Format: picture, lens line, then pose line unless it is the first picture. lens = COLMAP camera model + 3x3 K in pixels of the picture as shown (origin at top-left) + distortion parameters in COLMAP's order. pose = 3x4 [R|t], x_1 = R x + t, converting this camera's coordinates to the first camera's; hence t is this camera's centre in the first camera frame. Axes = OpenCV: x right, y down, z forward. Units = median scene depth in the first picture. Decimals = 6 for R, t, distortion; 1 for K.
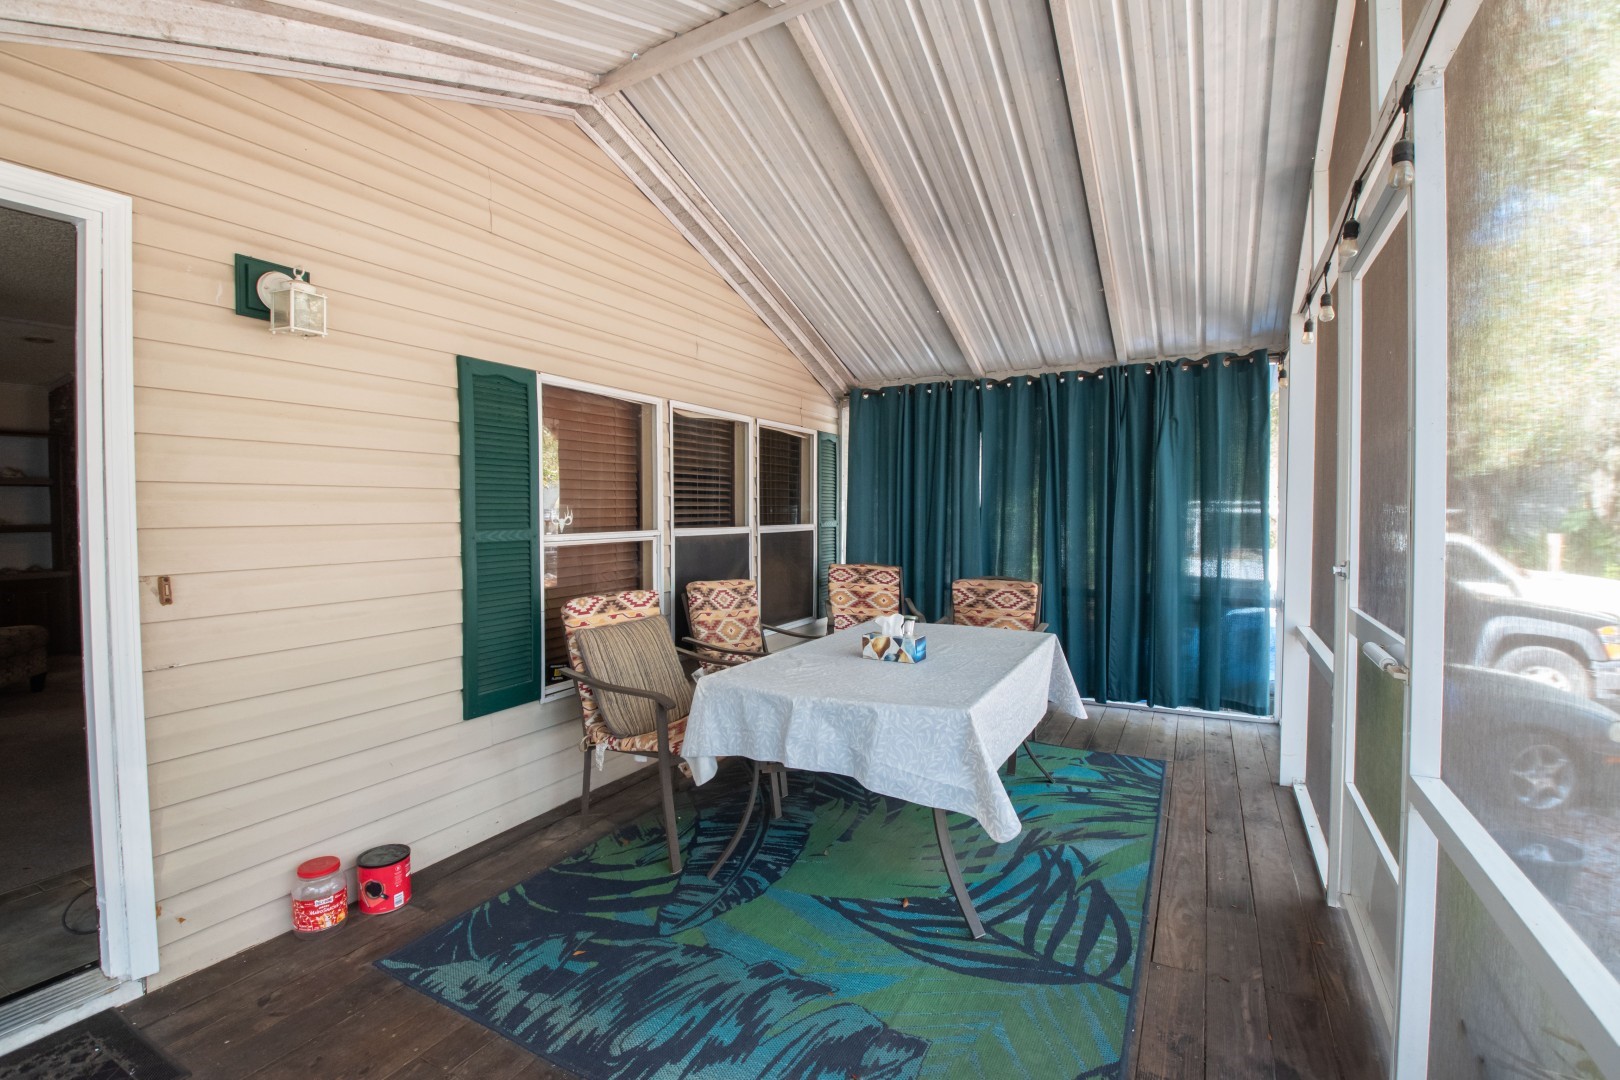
lens RADIAL K [[730.2, 0, 829.0], [0, 730.2, 529.0], [0, 0, 1]] dist [0.015271, -0.023808]
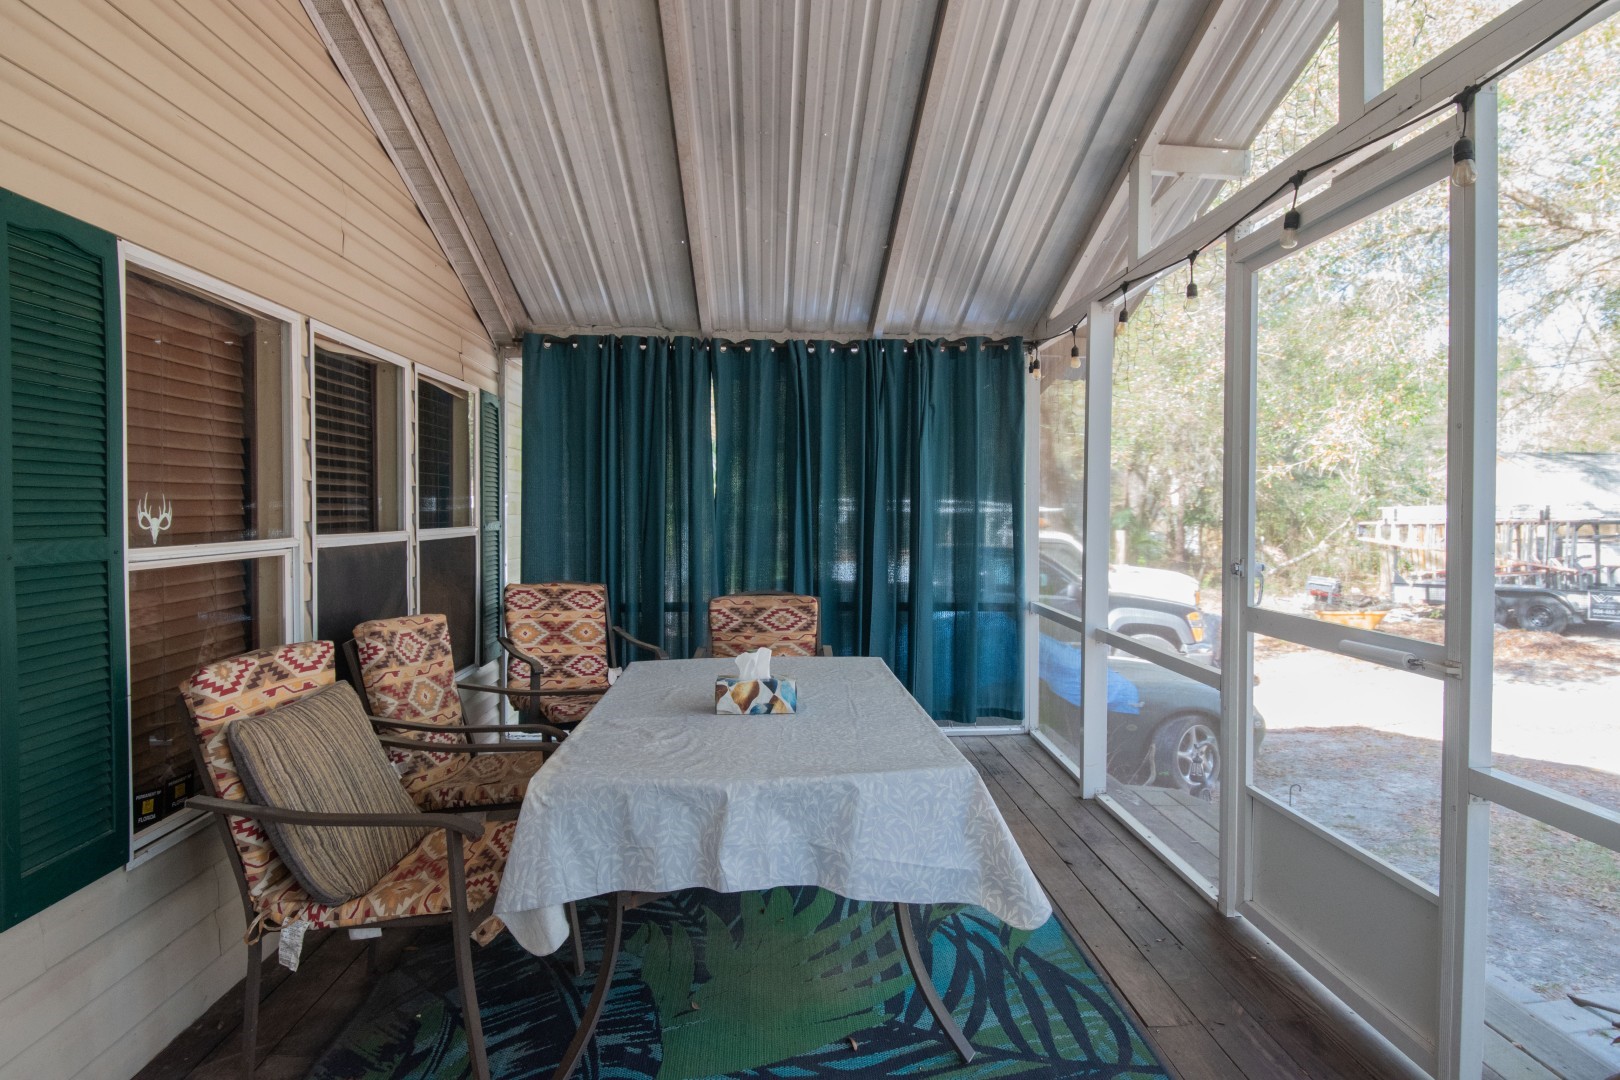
lens RADIAL K [[902.2, 0, 855.0], [0, 902.2, 530.5], [0, 0, 1]] dist [0.044784, -0.060380]
pose [[0.854256, -0.009057, 0.519773, -0.270303], [0.009714, 0.999952, 0.001459, -0.001256], [-0.519761, 0.003802, 0.854303, 0.167731]]
